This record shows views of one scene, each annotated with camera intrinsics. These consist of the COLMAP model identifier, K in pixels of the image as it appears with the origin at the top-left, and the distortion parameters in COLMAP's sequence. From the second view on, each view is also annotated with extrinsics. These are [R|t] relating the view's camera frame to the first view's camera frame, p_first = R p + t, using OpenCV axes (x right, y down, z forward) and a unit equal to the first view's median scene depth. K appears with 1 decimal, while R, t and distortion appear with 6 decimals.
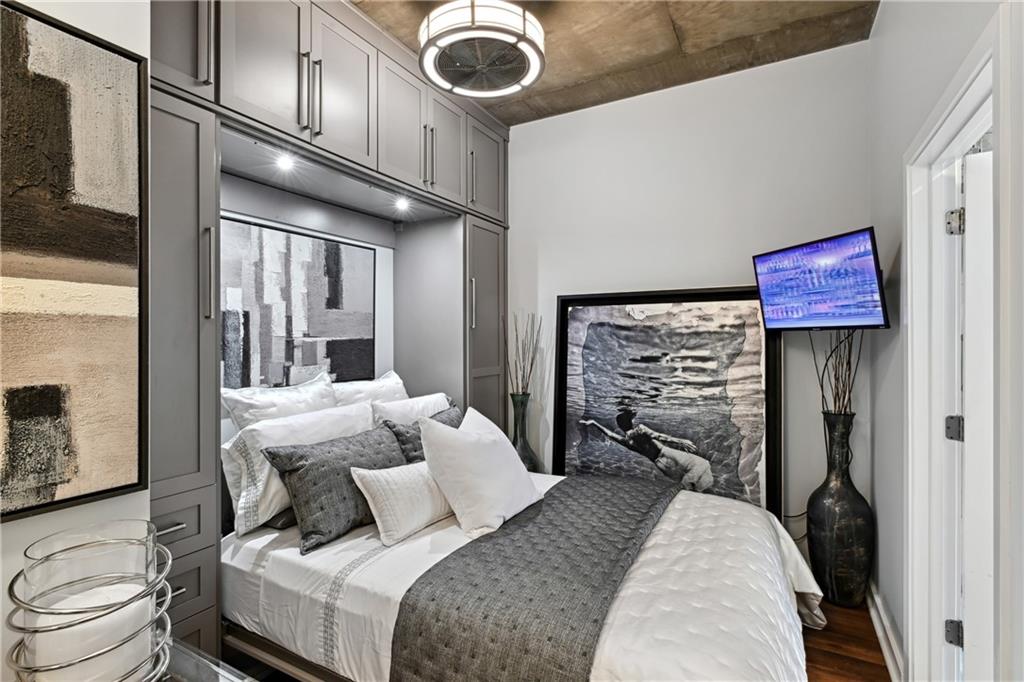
lens RADIAL K [[491.1, 0, 516.6], [0, 491.1, 341.5], [0, 0, 1]] dist [0.003737, 0.000826]
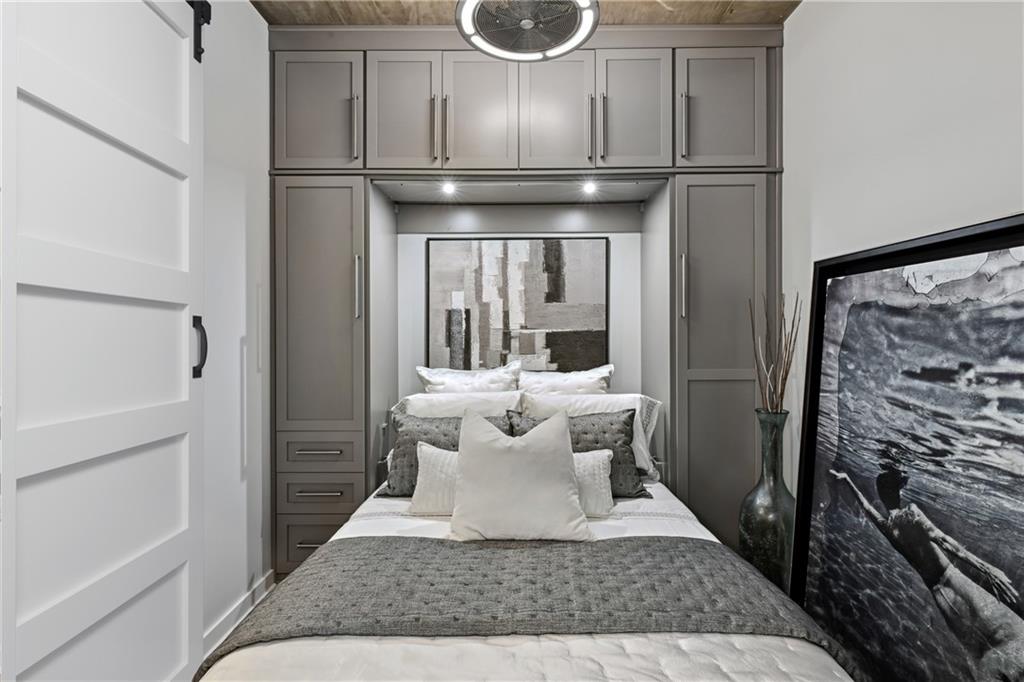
lens RADIAL K [[491.1, 0, 516.1], [0, 491.1, 333.5], [0, 0, 1]] dist [0.003737, 0.000826]
pose [[0.470444, 0.007920, -0.882395, 0.515910], [-0.003709, 0.999969, 0.006998, -0.006047], [0.882422, -0.000019, 0.470458, 0.419476]]
